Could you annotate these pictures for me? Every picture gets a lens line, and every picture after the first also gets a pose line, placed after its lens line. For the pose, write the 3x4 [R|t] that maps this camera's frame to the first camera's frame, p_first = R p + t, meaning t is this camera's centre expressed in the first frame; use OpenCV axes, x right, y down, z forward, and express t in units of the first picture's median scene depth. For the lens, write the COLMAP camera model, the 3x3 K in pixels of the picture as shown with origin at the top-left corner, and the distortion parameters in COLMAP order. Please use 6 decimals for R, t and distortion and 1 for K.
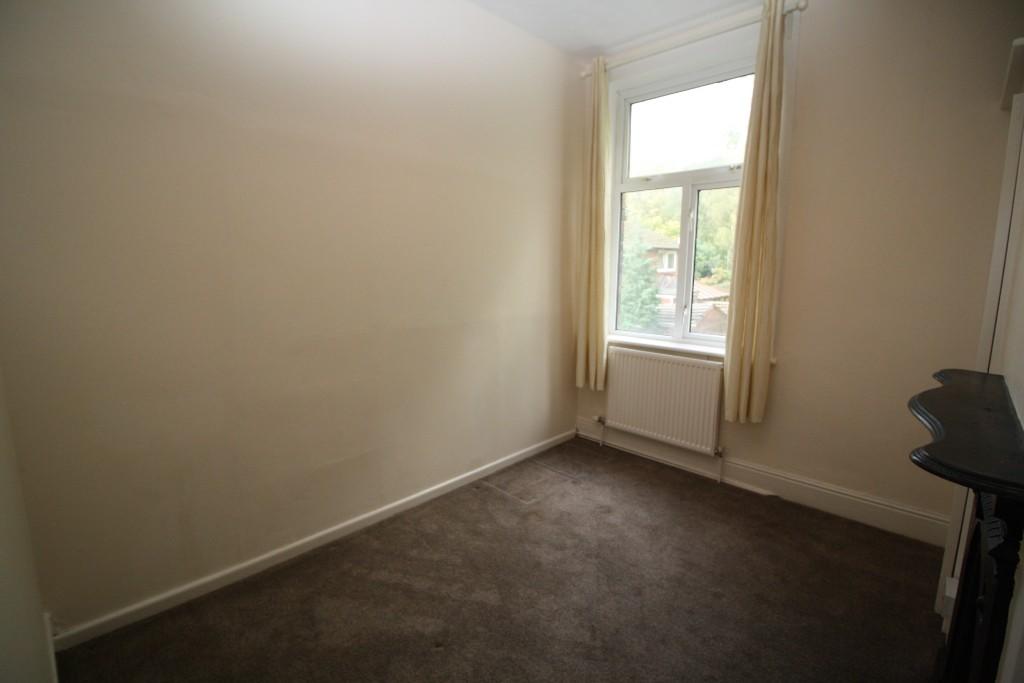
lens RADIAL K [[475.8, 0, 510.8], [0, 475.8, 328.3], [0, 0, 1]] dist [0.001858, -0.012080]
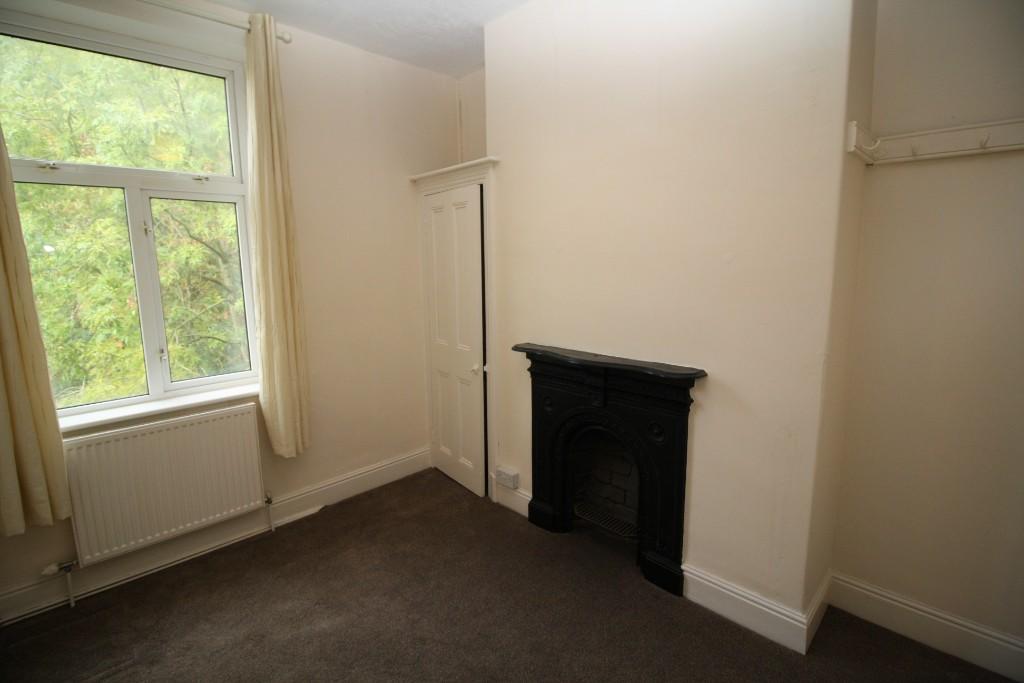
lens RADIAL K [[475.8, 0, 510.8], [0, 475.8, 328.3], [0, 0, 1]] dist [0.001858, -0.012080]
pose [[0.037017, -0.150785, 0.987873, -0.390465], [0.153779, 0.977636, 0.143460, -0.115080], [-0.987412, 0.146603, 0.059376, 0.453987]]
